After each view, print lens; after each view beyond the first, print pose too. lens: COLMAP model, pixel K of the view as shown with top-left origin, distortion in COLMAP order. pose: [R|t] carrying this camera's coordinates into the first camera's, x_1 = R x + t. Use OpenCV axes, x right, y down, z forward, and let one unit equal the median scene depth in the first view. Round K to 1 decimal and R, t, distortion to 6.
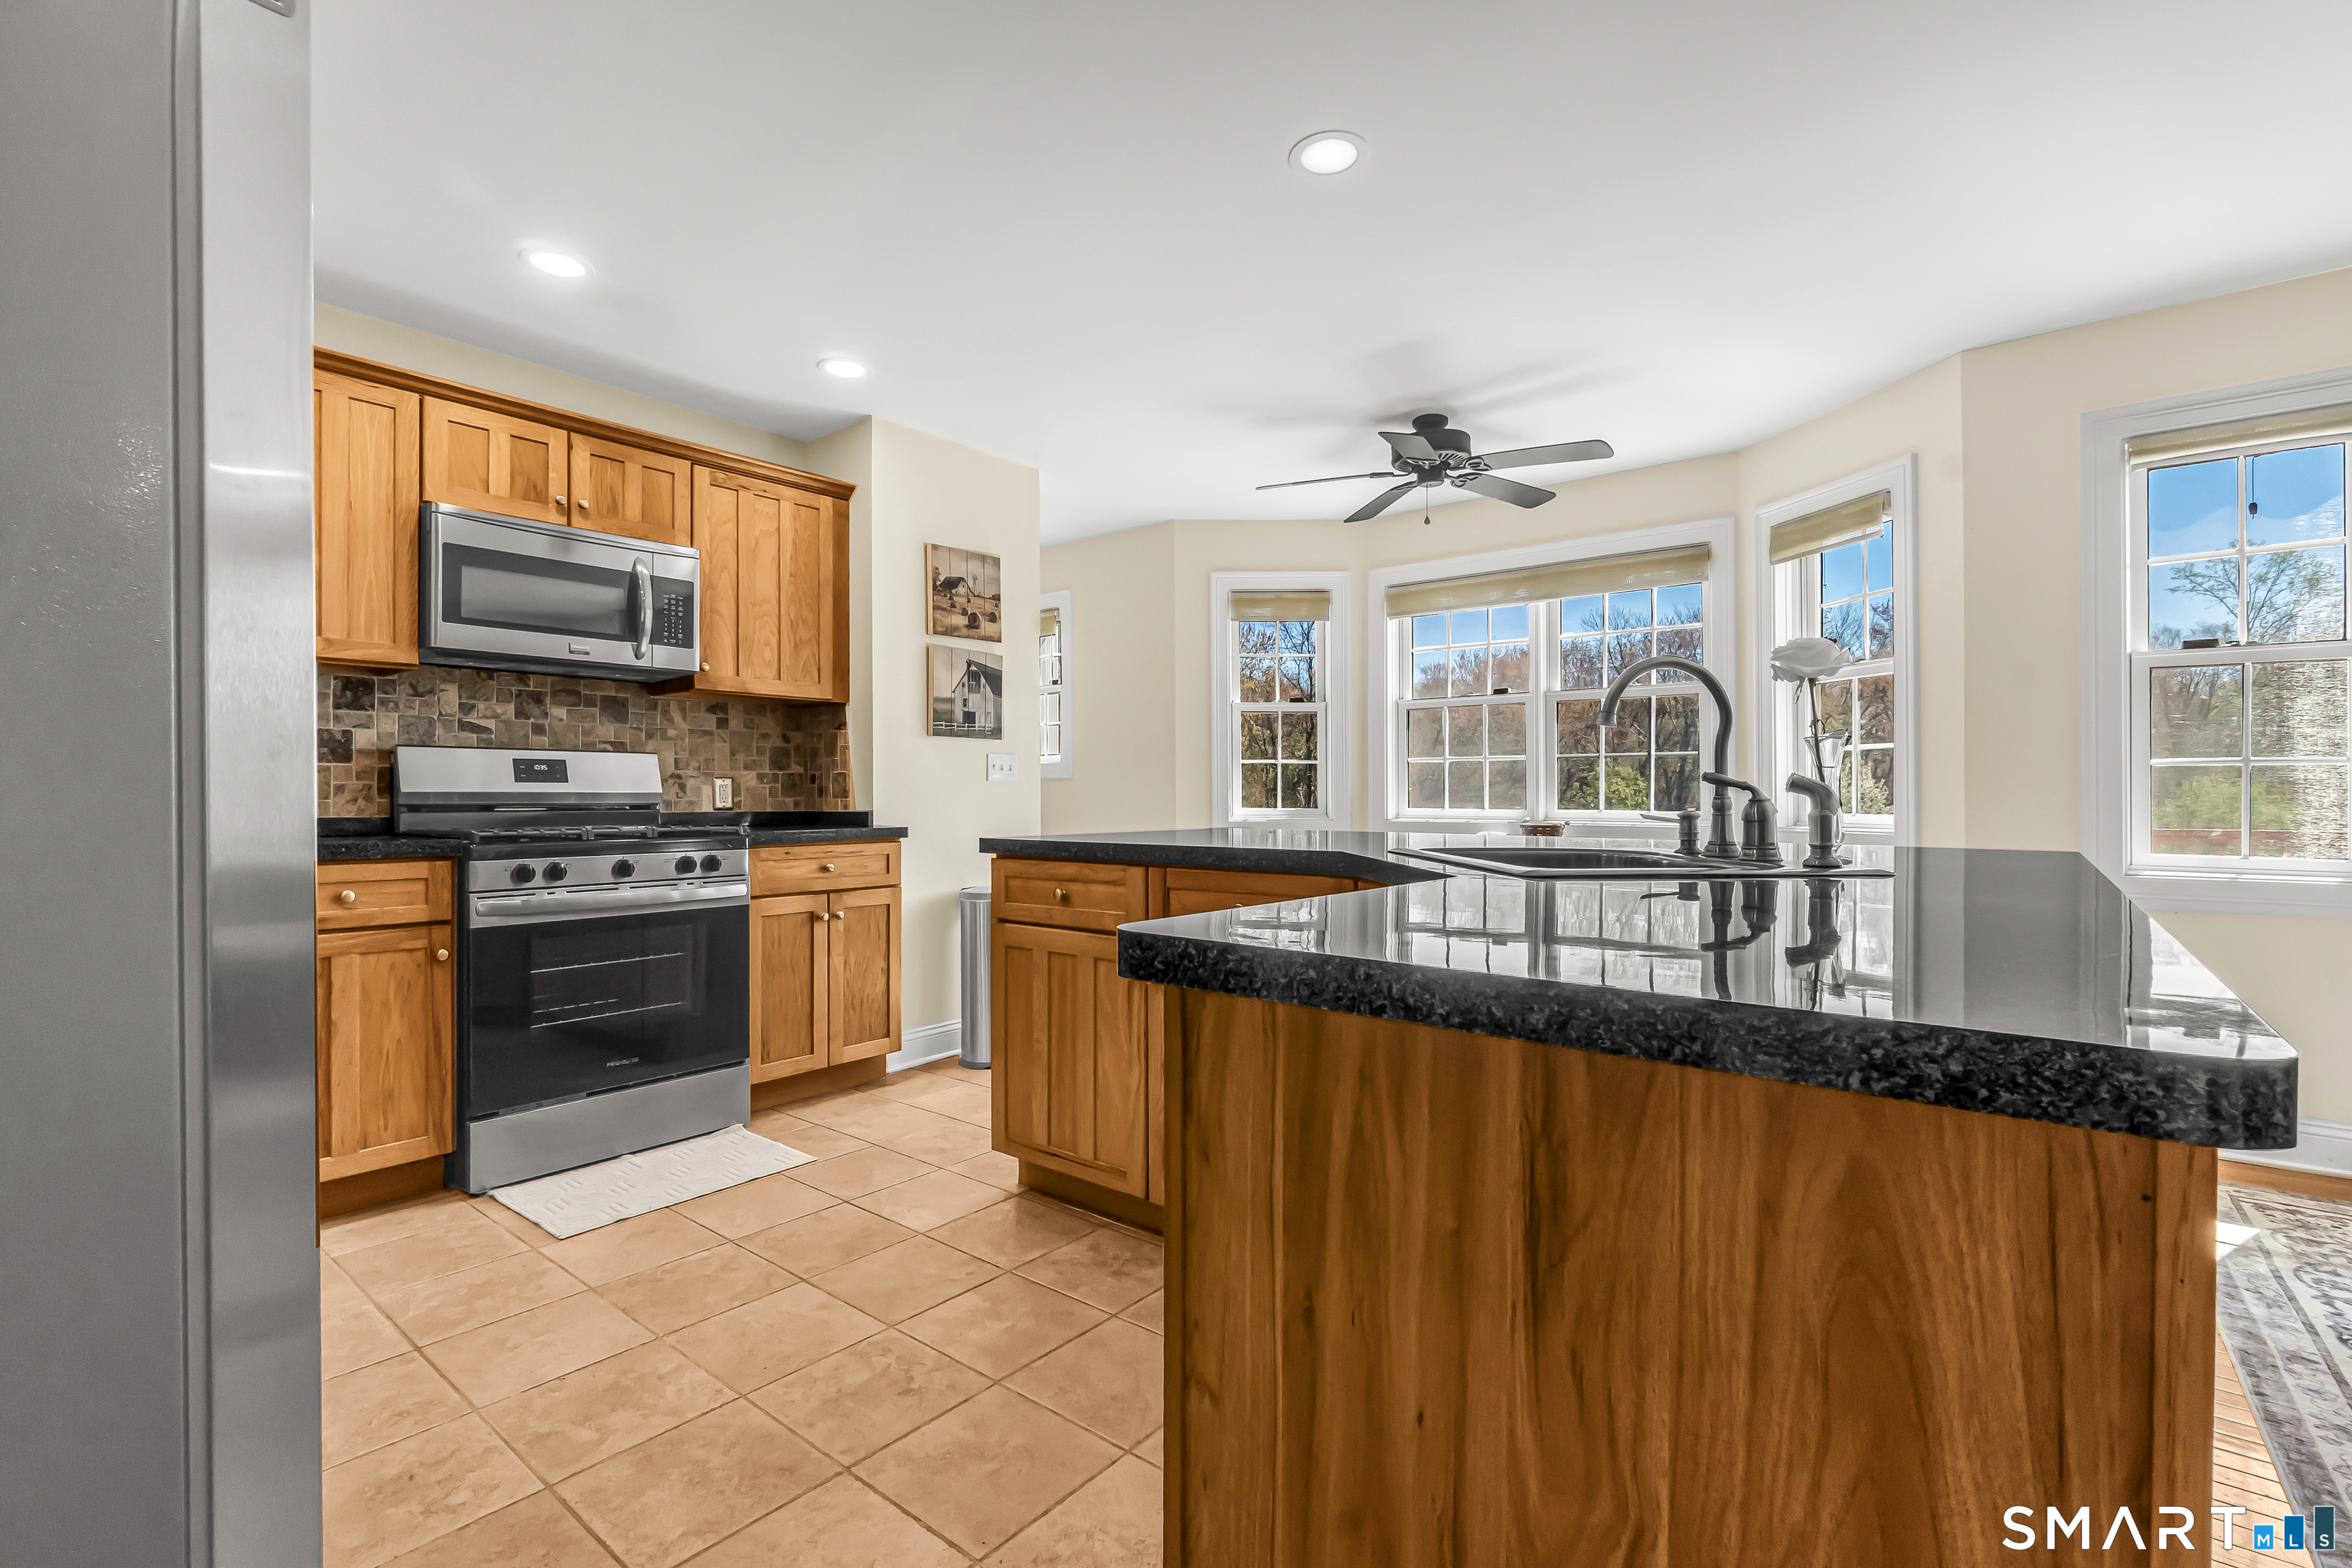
lens RADIAL K [[1039.2, 0, 1169.6], [0, 1039.2, 789.2], [0, 0, 1]] dist [-0.000409, -0.000017]
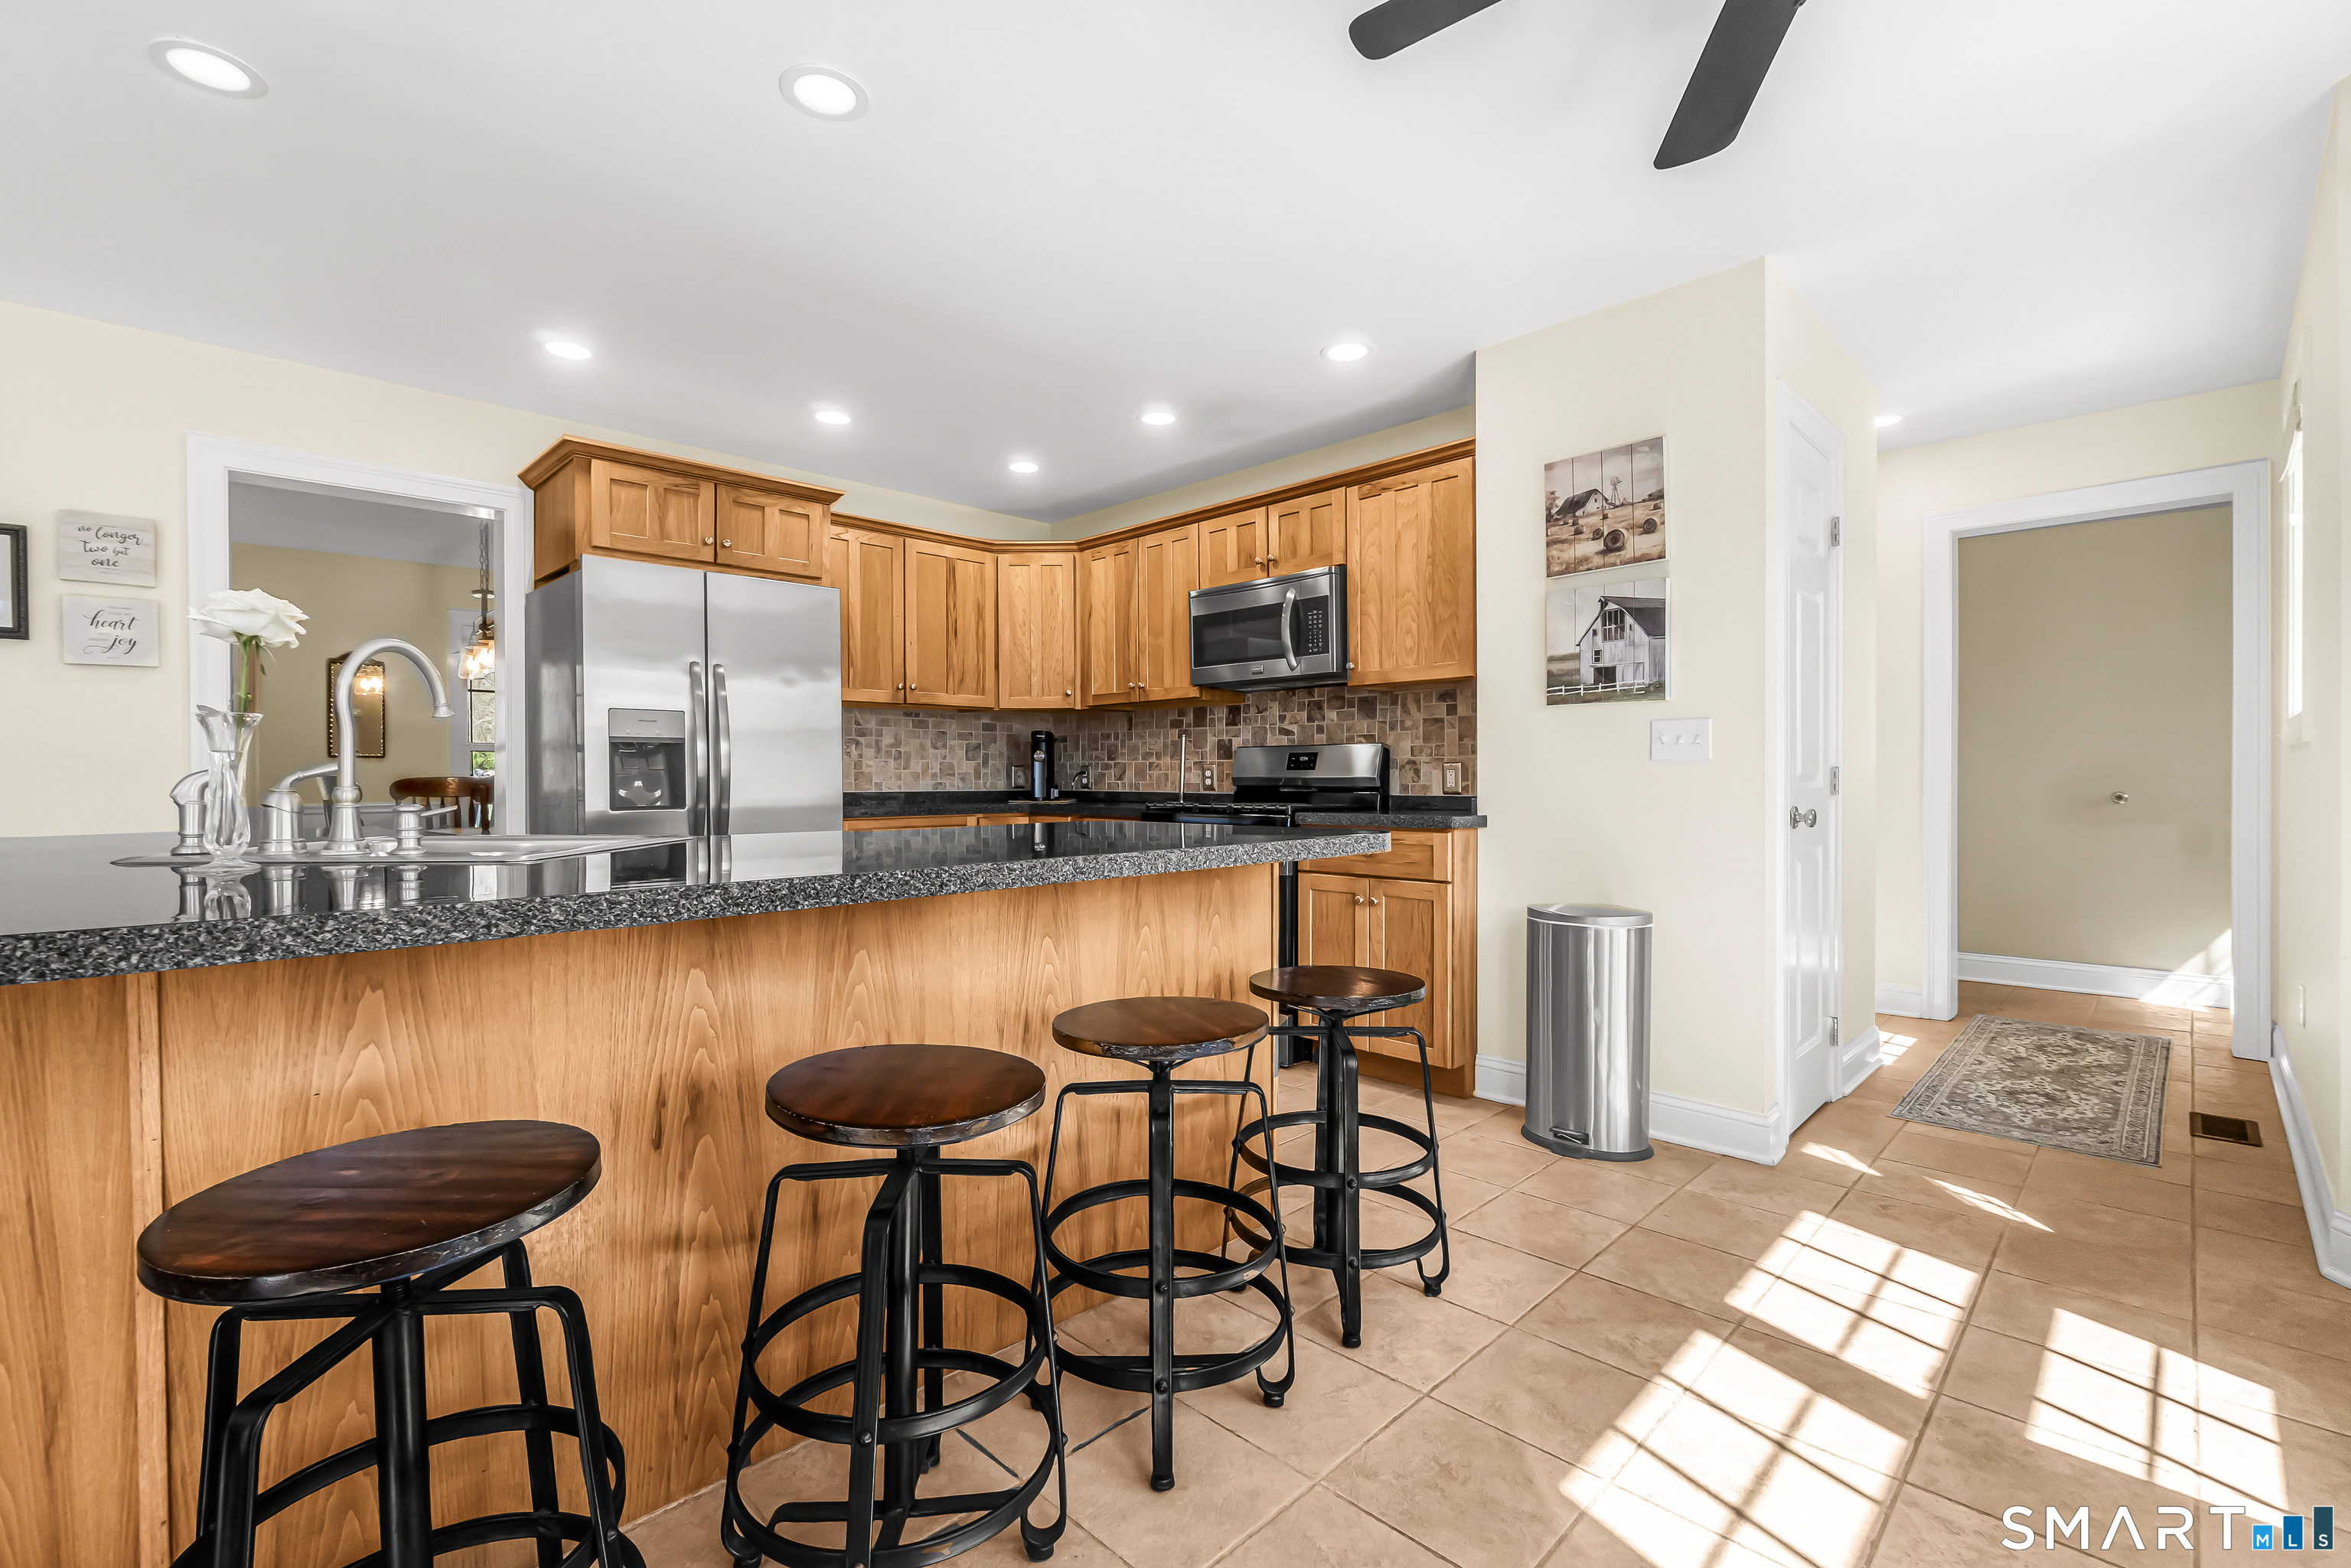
lens RADIAL K [[1038.7, 0, 1169.1], [0, 1038.7, 789.2], [0, 0, 1]] dist [-0.000409, -0.000017]
pose [[-0.102140, 0.010148, -0.994718, 0.620676], [0.006720, 0.999932, 0.009511, 0.003393], [0.994747, -0.005713, -0.102201, 0.827562]]
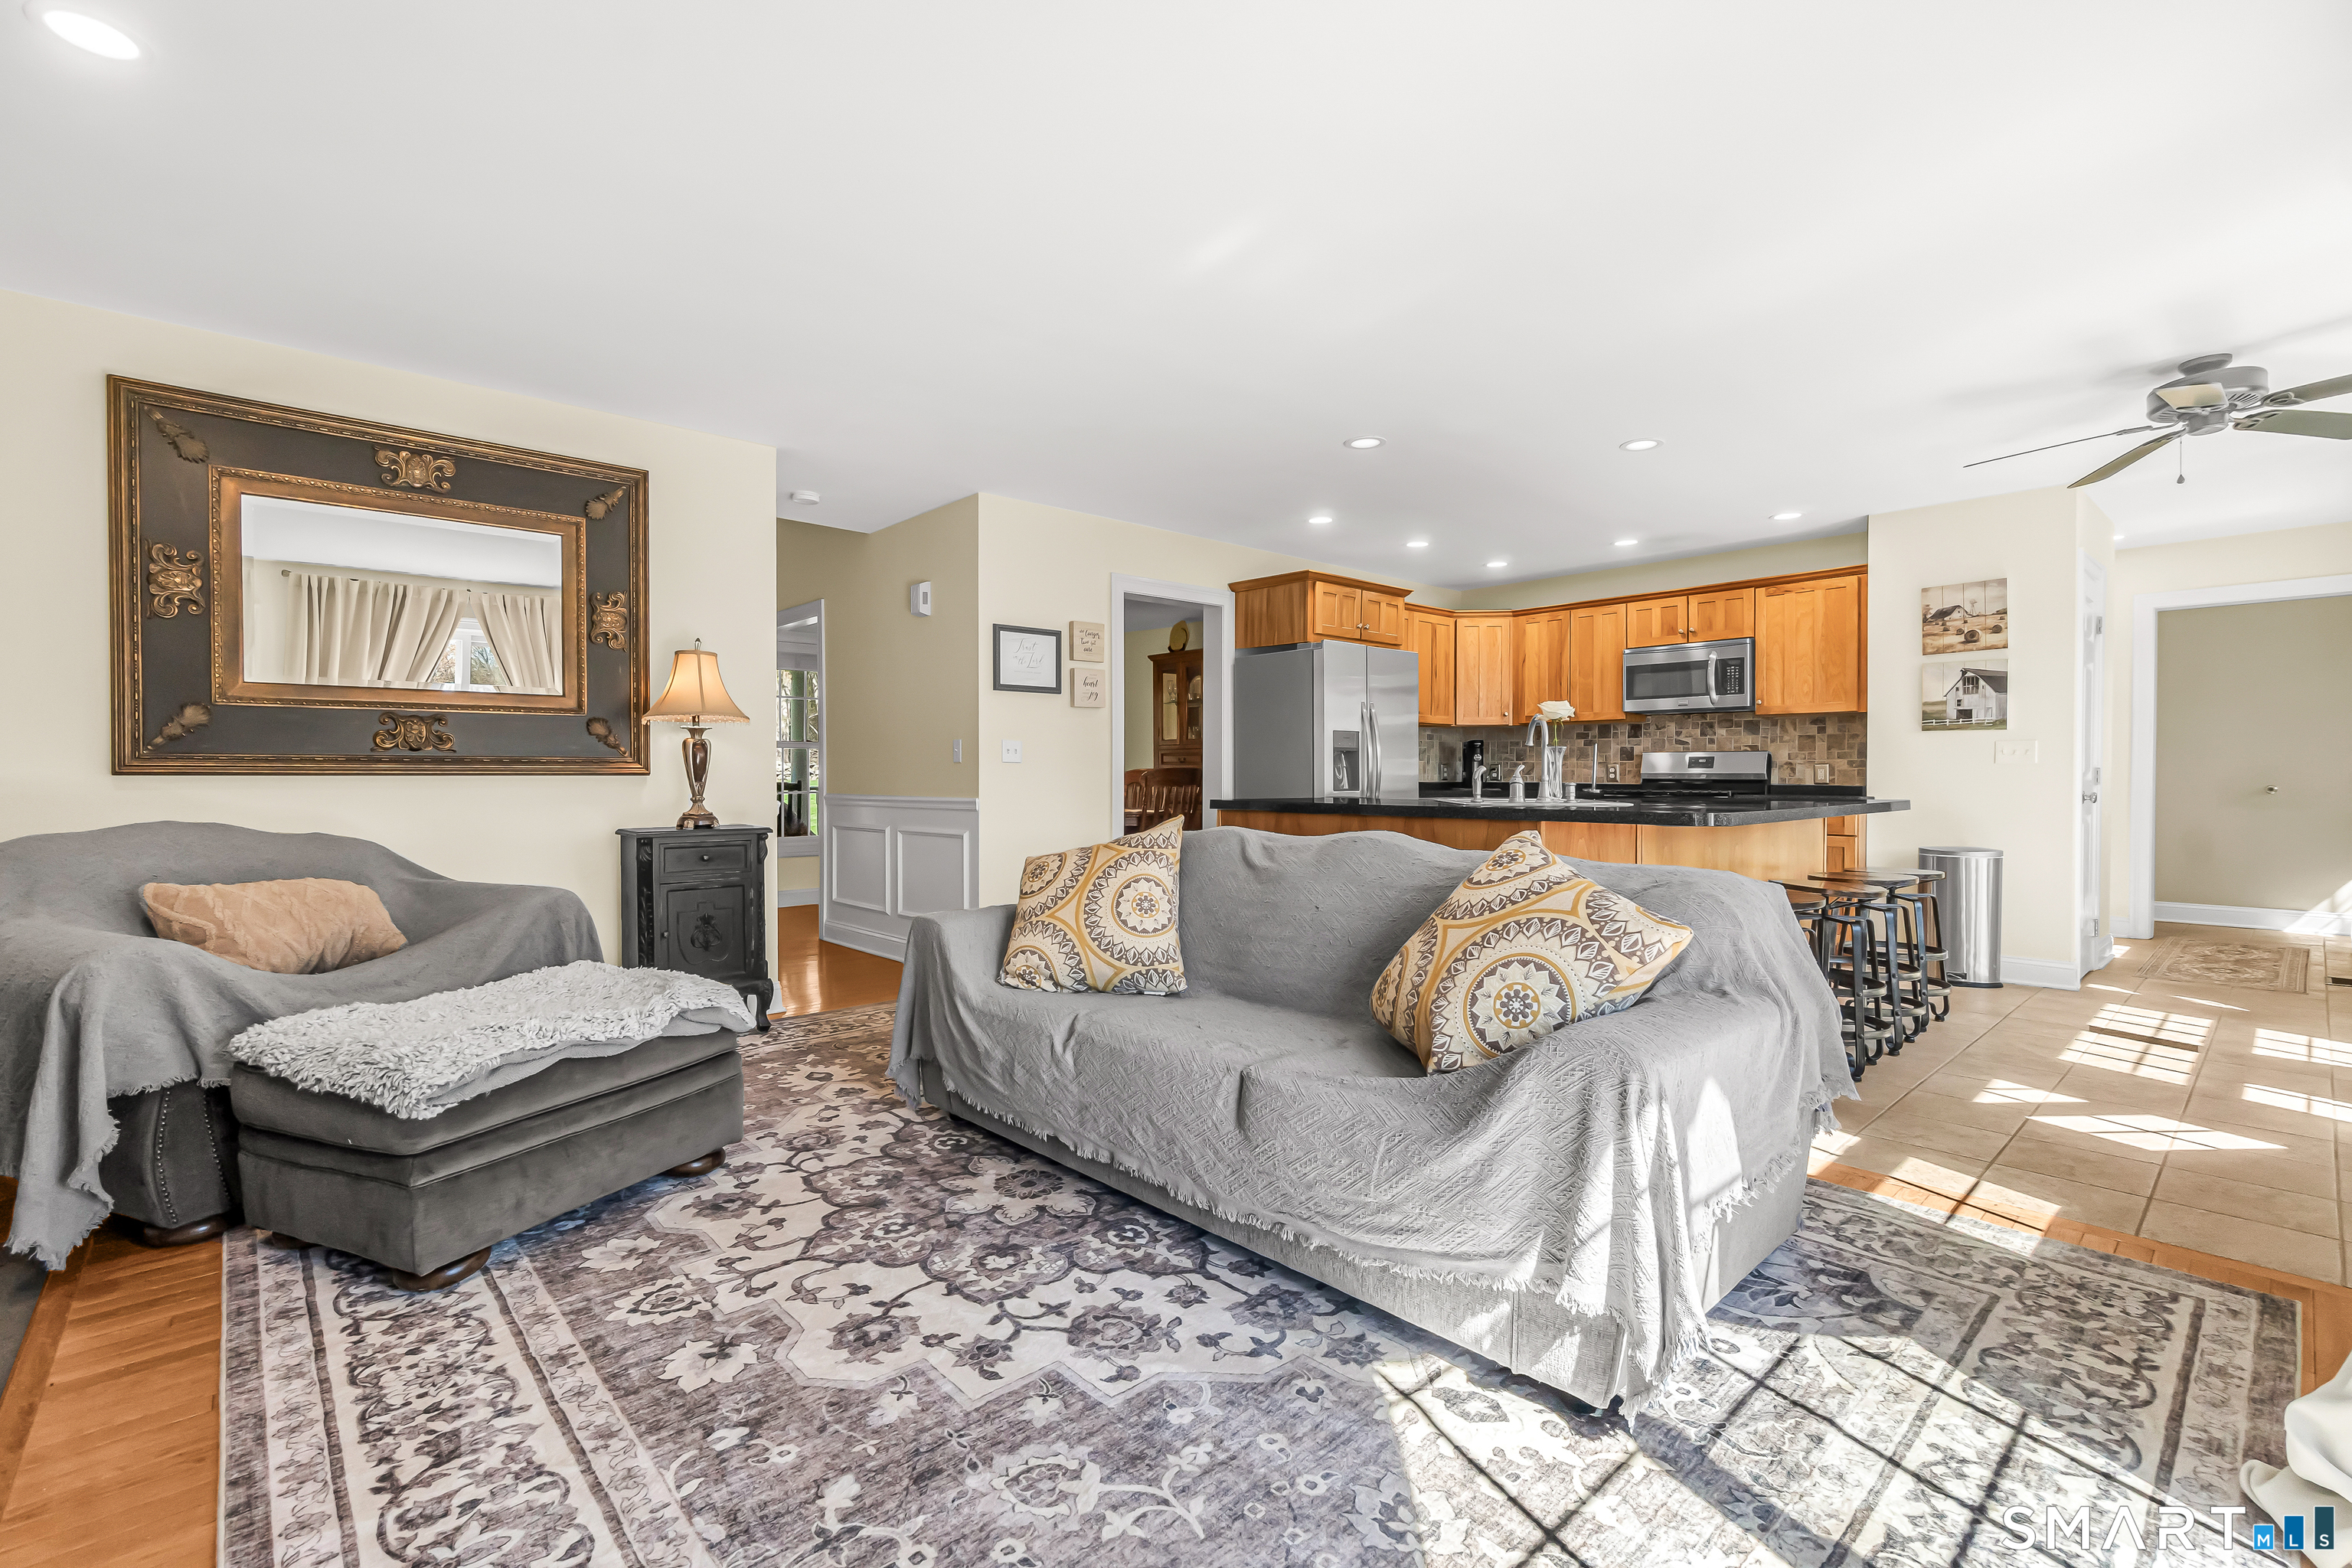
lens RADIAL K [[1039.2, 0, 1169.6], [0, 1039.2, 789.2], [0, 0, 1]] dist [-0.000409, -0.000017]
pose [[-0.156219, 0.014534, -0.987616, 1.310174], [0.002342, 0.999894, 0.014344, 0.002431], [0.987720, -0.000072, -0.156236, 0.258286]]
